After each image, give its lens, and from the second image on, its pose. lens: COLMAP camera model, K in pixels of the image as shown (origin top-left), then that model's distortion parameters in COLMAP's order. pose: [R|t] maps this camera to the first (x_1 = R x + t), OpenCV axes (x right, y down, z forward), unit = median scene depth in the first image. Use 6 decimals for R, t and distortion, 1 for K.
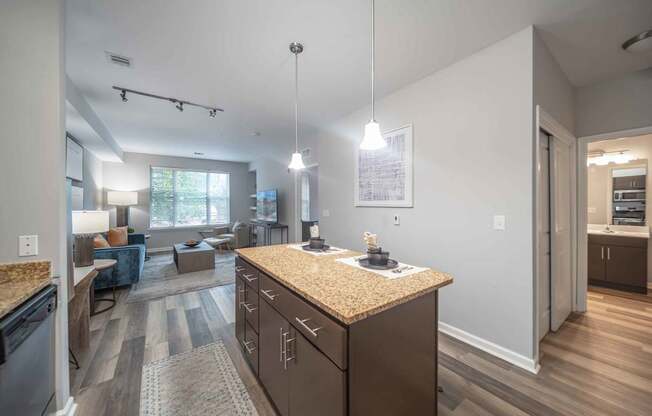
lens RADIAL K [[231.6, 0, 326.1], [0, 231.6, 207.0], [0, 0, 1]] dist [0.011548, 0.000104]
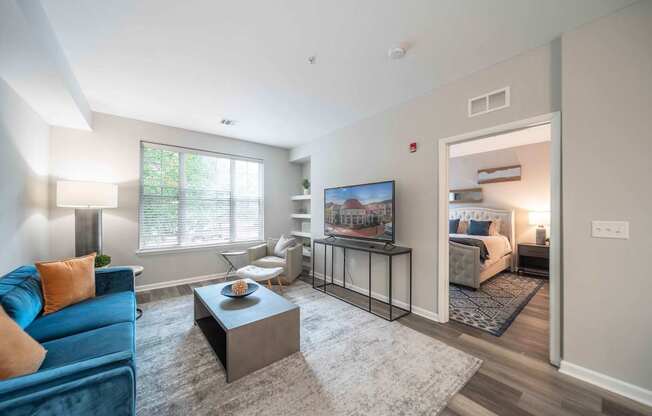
lens RADIAL K [[231.6, 0, 322.8], [0, 231.6, 210.4], [0, 0, 1]] dist [0.011548, 0.000104]
pose [[0.998749, 0.006054, 0.049641, -0.385390], [-0.005171, 0.999827, -0.017889, 0.002455], [-0.049740, 0.017610, 0.998607, 0.465908]]
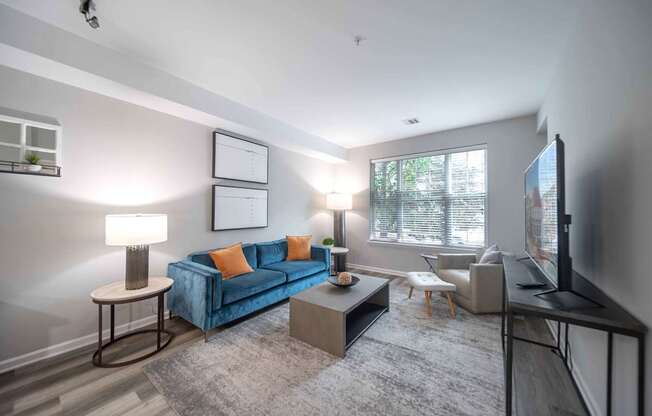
lens RADIAL K [[231.6, 0, 325.7], [0, 231.6, 210.6], [0, 0, 1]] dist [0.011548, 0.000104]
pose [[0.307869, 0.001526, -0.951428, -0.068244], [-0.017074, 0.999847, -0.003922, -0.001494], [0.951276, 0.017453, 0.307848, 0.712935]]
